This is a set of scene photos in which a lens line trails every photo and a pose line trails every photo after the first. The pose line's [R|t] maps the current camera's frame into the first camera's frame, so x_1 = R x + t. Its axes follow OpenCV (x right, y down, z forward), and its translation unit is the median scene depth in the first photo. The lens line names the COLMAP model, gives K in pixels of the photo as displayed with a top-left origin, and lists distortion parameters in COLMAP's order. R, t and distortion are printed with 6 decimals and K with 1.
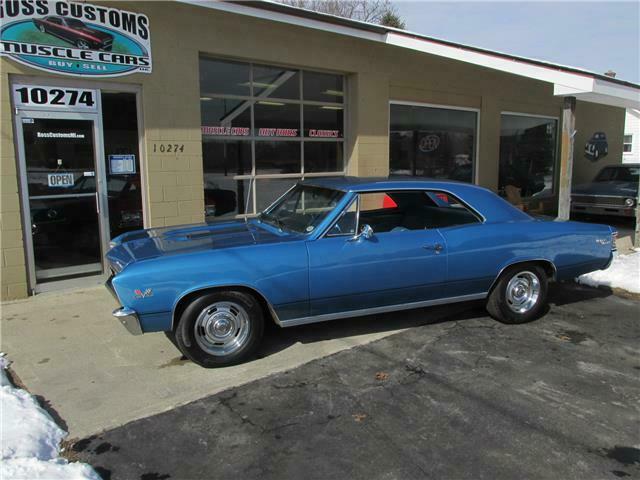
lens RADIAL K [[530.3, 0, 320.6], [0, 530.3, 243.3], [0, 0, 1]] dist [-0.034865, 0.012960]
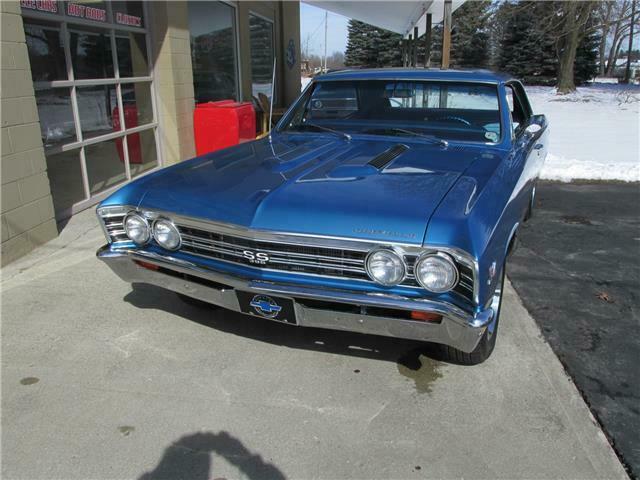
lens RADIAL K [[530.3, 0, 320.3], [0, 530.3, 244.4], [0, 0, 1]] dist [-0.034865, 0.012960]
pose [[0.730156, -0.213260, 0.649148, -0.512115], [0.111976, 0.974548, 0.194212, -0.036091], [-0.674043, -0.069116, 0.735451, 0.460182]]
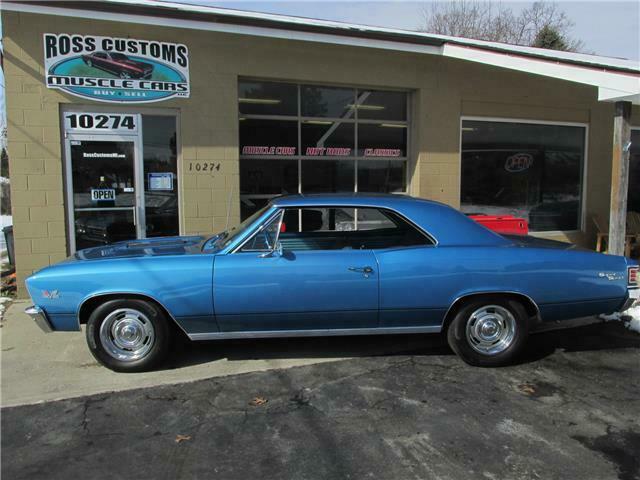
lens RADIAL K [[530.3, 0, 322.1], [0, 530.3, 242.8], [0, 0, 1]] dist [-0.034865, 0.012960]
pose [[0.946824, 0.038826, -0.319402, 0.341305], [-0.053875, 0.997809, -0.038413, 0.000510], [0.317210, 0.053578, 0.946840, 0.091907]]
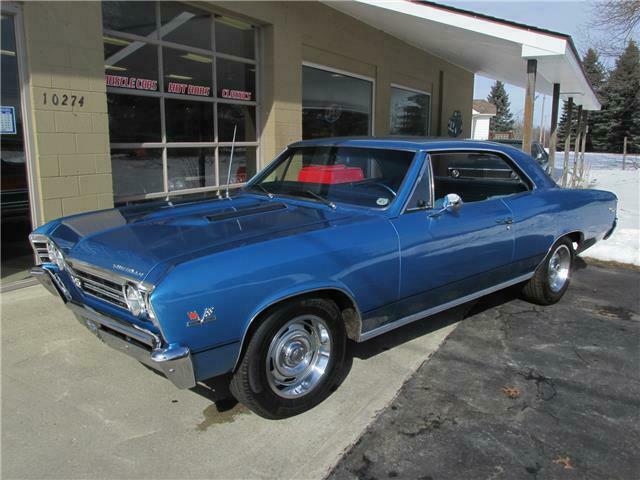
lens RADIAL K [[530.3, 0, 322.1], [0, 530.3, 242.8], [0, 0, 1]] dist [-0.034865, 0.012960]
pose [[0.938950, -0.052916, 0.339961, -0.256537], [0.041860, 0.998331, 0.039780, -0.002501], [-0.341498, -0.023121, 0.939598, 0.260595]]
